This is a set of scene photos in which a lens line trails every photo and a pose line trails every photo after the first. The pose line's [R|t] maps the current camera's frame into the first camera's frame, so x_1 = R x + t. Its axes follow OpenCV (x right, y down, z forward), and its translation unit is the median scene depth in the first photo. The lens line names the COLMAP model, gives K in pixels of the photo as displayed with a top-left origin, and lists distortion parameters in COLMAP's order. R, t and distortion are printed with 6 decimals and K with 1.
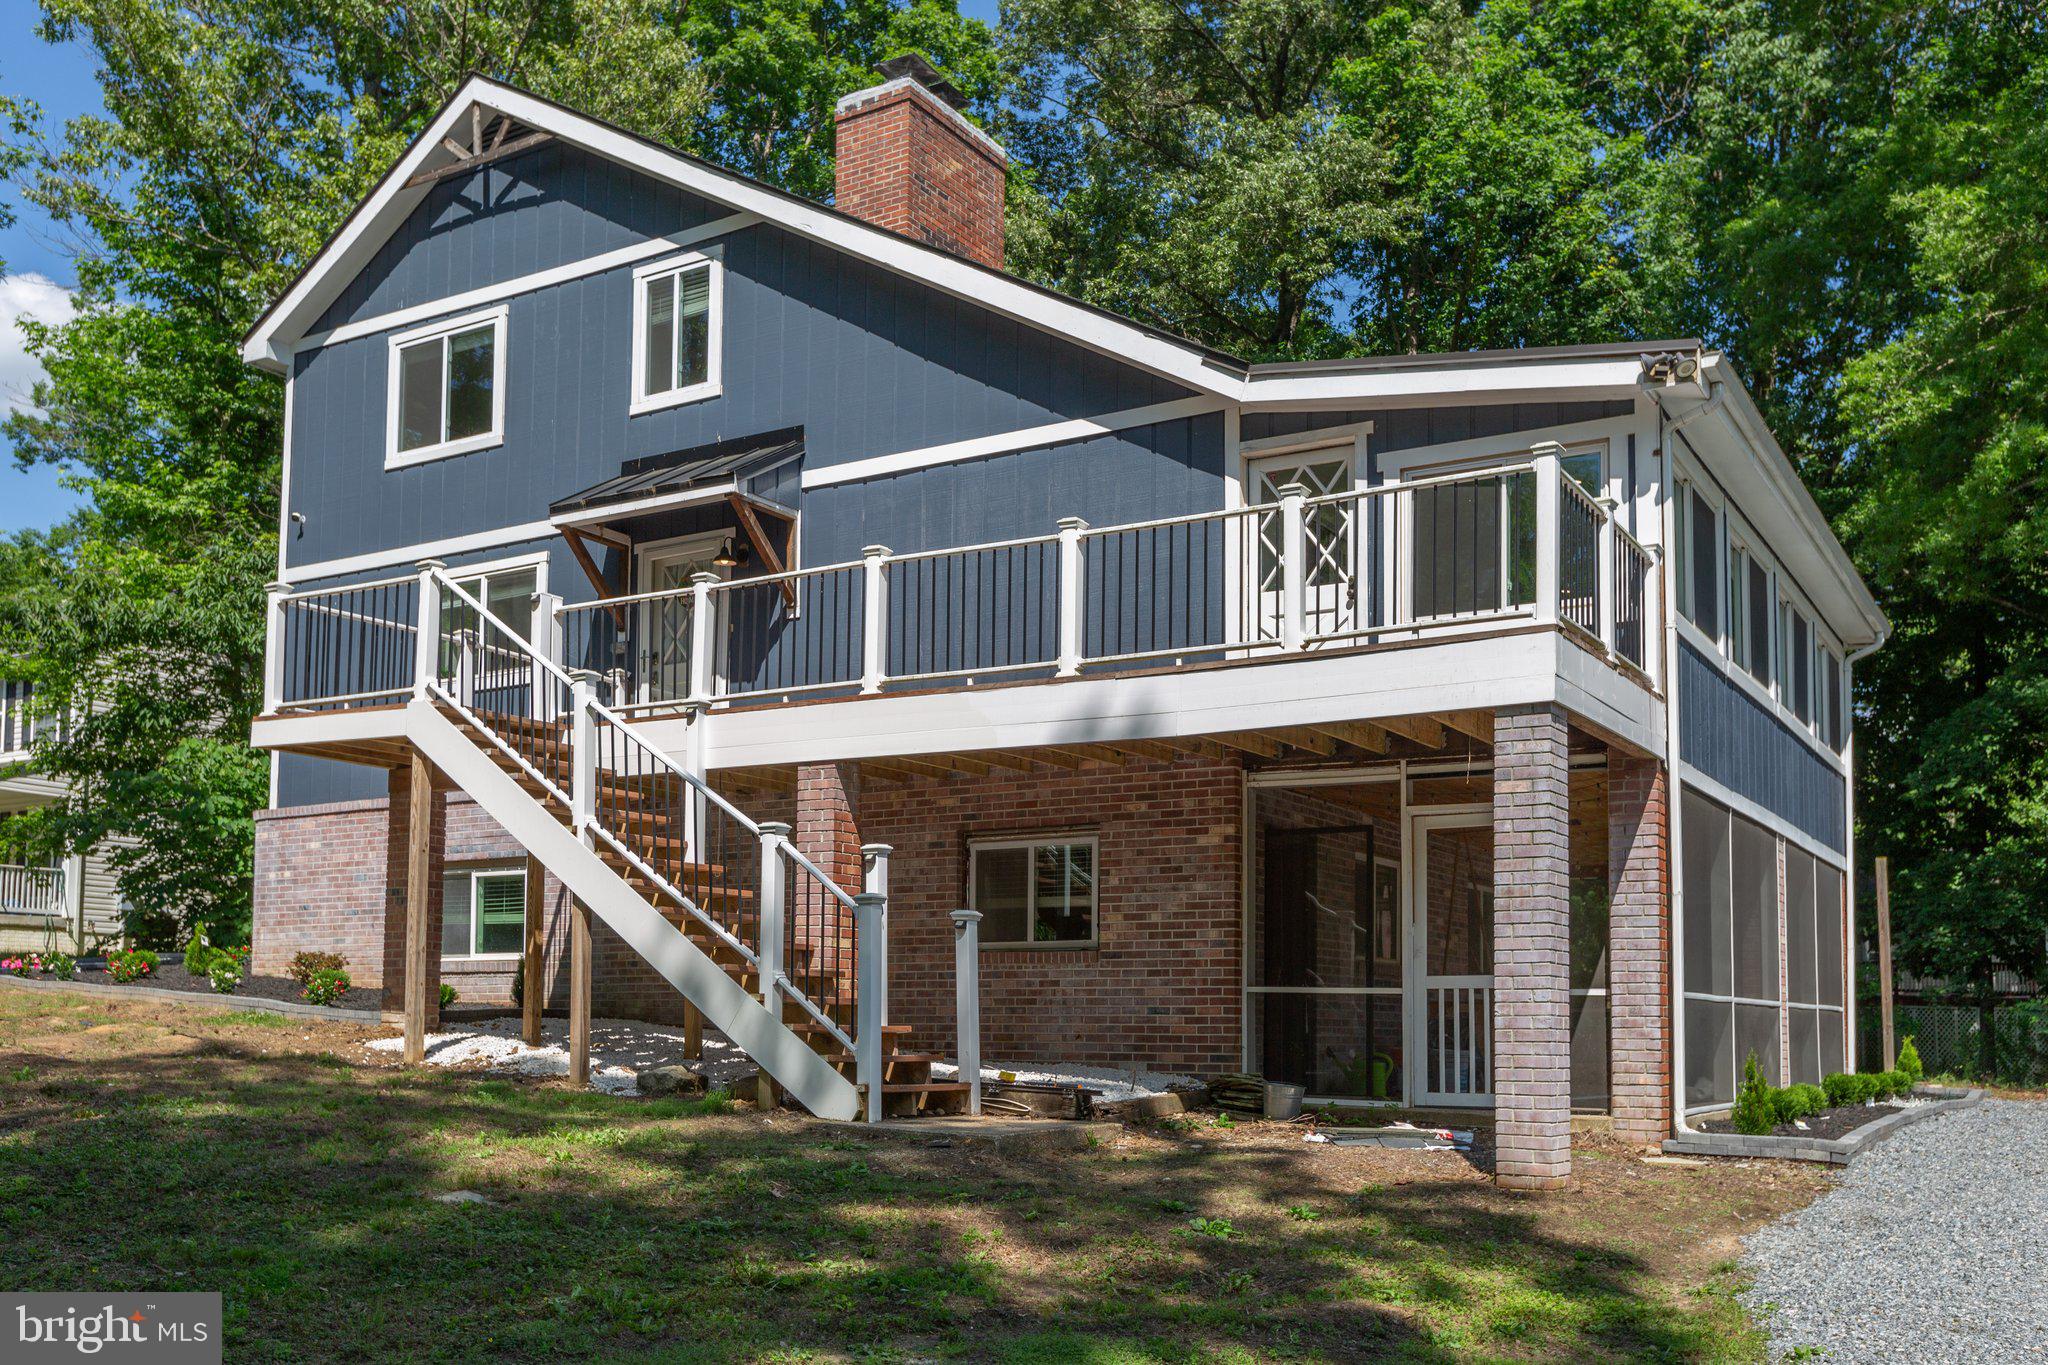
lens RADIAL K [[1794.4, 0, 1084.0], [0, 1794.4, 929.9], [0, 0, 1]] dist [0.001616, 0.010760]
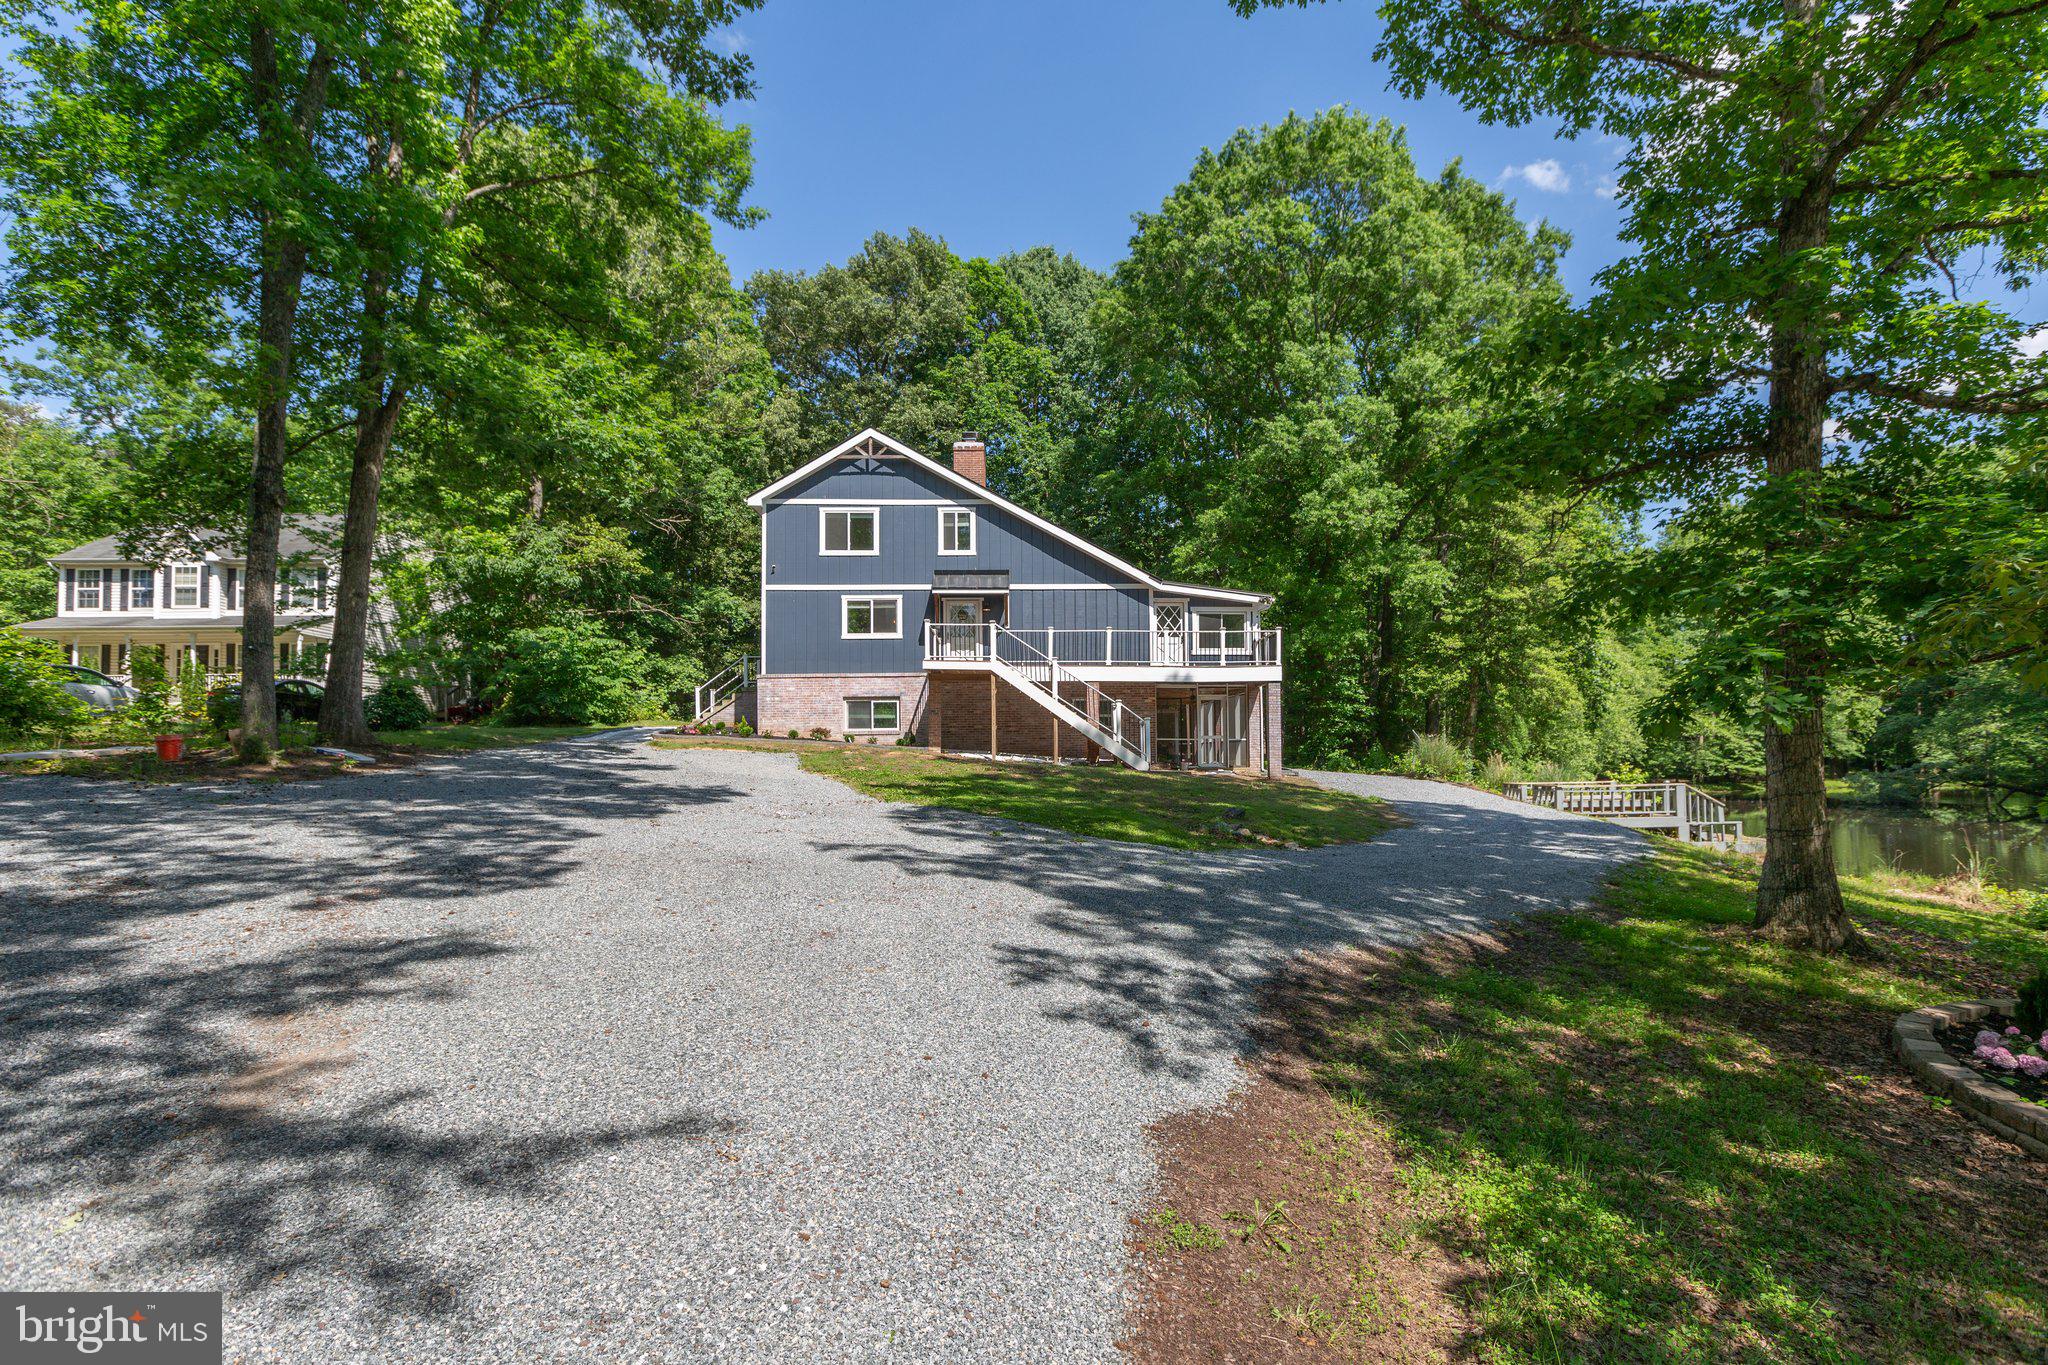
lens RADIAL K [[997.1, 0, 1022.7], [0, 997.1, 728.5], [0, 0, 1]] dist [-0.000050, -0.000067]
pose [[0.845454, 0.000367, 0.534048, -1.054286], [-0.014969, 0.999623, 0.023009, -0.029336], [-0.533838, -0.027447, 0.845141, -0.545291]]
